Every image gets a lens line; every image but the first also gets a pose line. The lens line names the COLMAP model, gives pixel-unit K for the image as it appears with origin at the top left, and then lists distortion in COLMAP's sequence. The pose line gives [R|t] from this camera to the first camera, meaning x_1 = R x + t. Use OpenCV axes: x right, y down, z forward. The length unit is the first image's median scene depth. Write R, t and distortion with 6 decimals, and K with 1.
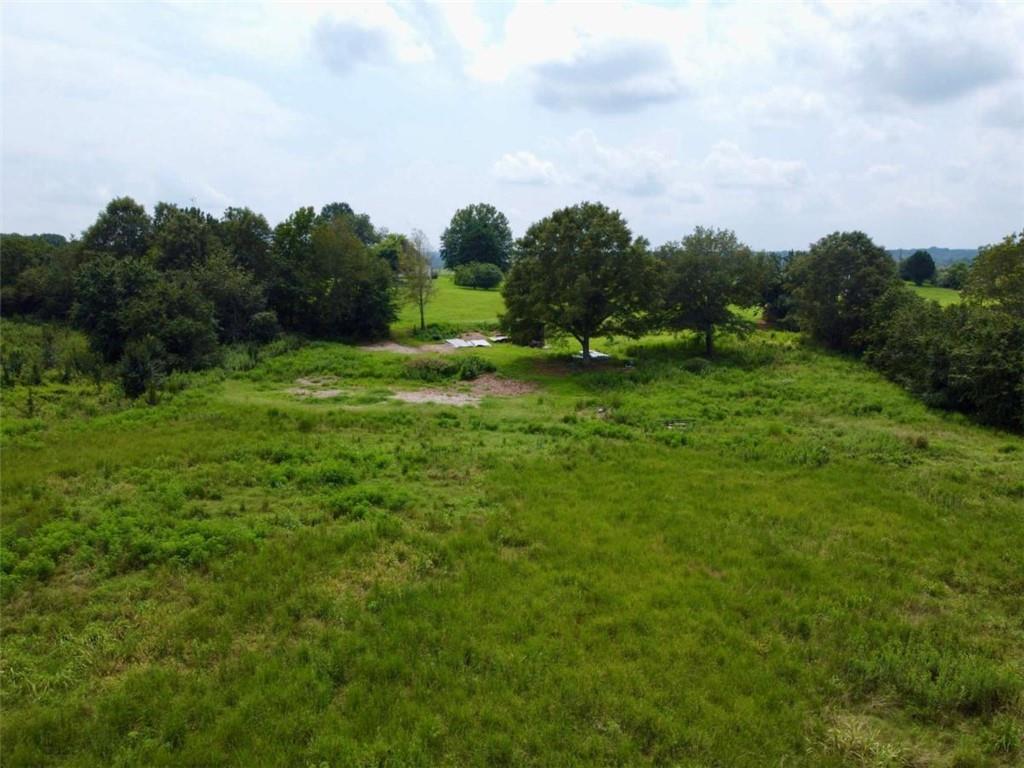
lens RADIAL K [[773.4, 0, 512.0], [0, 773.4, 384.0], [0, 0, 1]] dist [-0.003200, -0.006164]
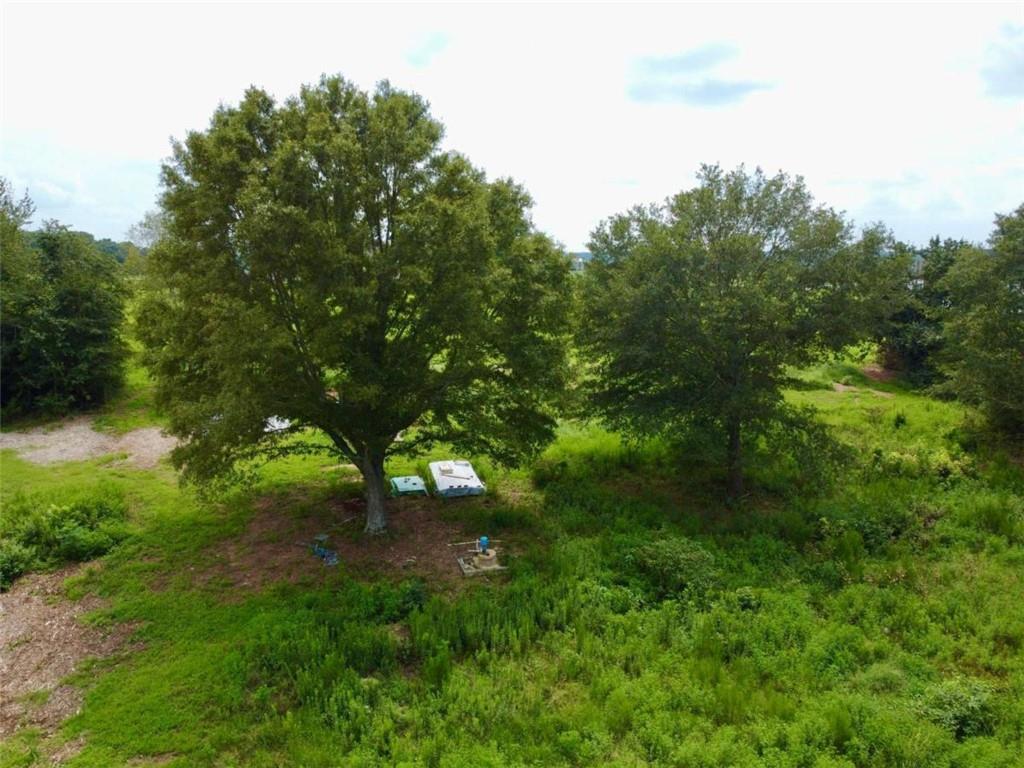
lens RADIAL K [[773.4, 0, 512.0], [0, 773.4, 384.0], [0, 0, 1]] dist [-0.003200, -0.006164]
pose [[0.991480, 0.014764, -0.129418, 0.192293], [-0.015830, 0.999849, -0.007210, -0.086787], [0.129292, 0.009197, 0.991564, 0.588304]]
